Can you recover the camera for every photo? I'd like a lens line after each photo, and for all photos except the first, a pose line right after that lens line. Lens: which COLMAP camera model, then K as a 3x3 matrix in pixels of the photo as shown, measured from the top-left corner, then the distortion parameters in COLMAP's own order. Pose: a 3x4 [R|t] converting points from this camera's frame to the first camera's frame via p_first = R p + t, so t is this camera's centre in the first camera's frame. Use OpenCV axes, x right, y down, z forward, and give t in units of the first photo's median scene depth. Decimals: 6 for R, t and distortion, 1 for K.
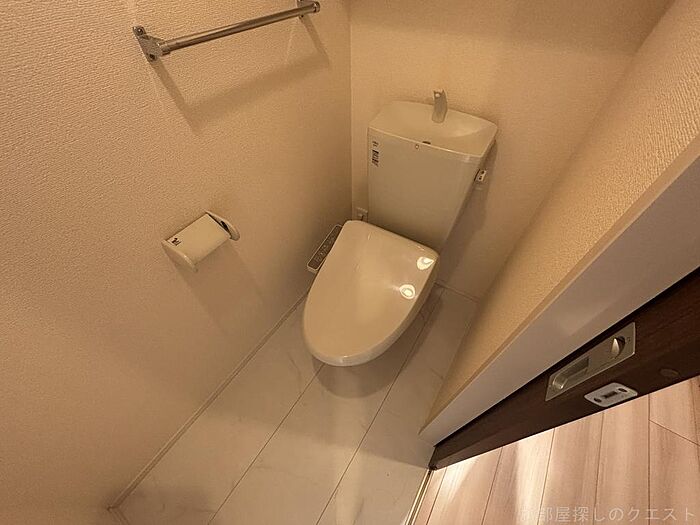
lens RADIAL K [[283.2, 0, 350.4], [0, 283.2, 262.5], [0, 0, 1]] dist [0.001009, 0.000810]
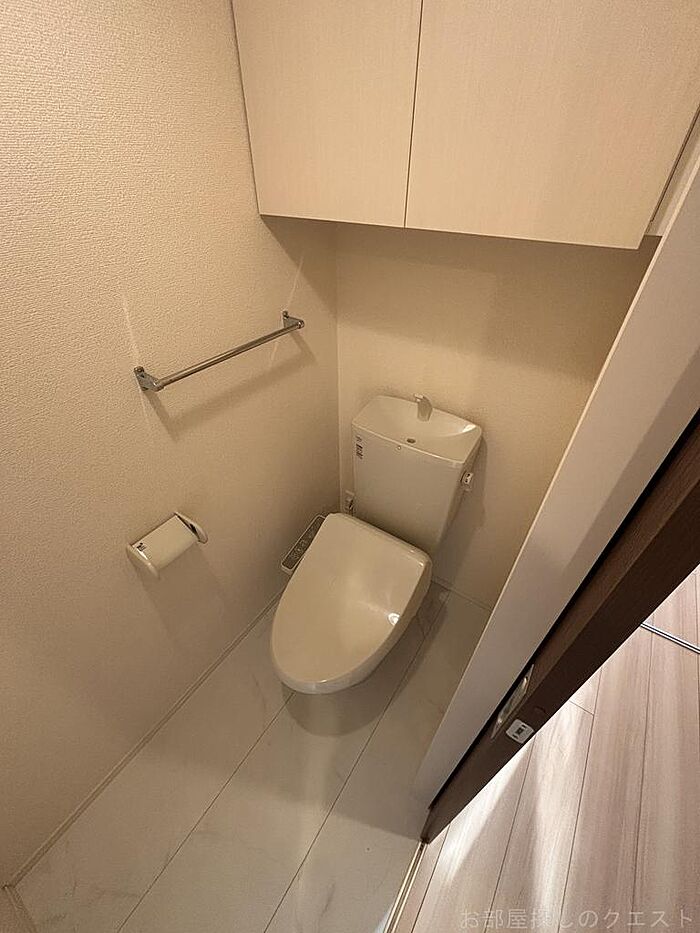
lens RADIAL K [[377.5, 0, 350.6], [0, 377.5, 466.2], [0, 0, 1]] dist [0.001009, 0.000810]
pose [[0.999655, 0.026181, -0.002326, 0.063713], [-0.026163, 0.982623, -0.183758, -0.091686], [-0.002525, 0.183755, 0.982969, -0.221940]]
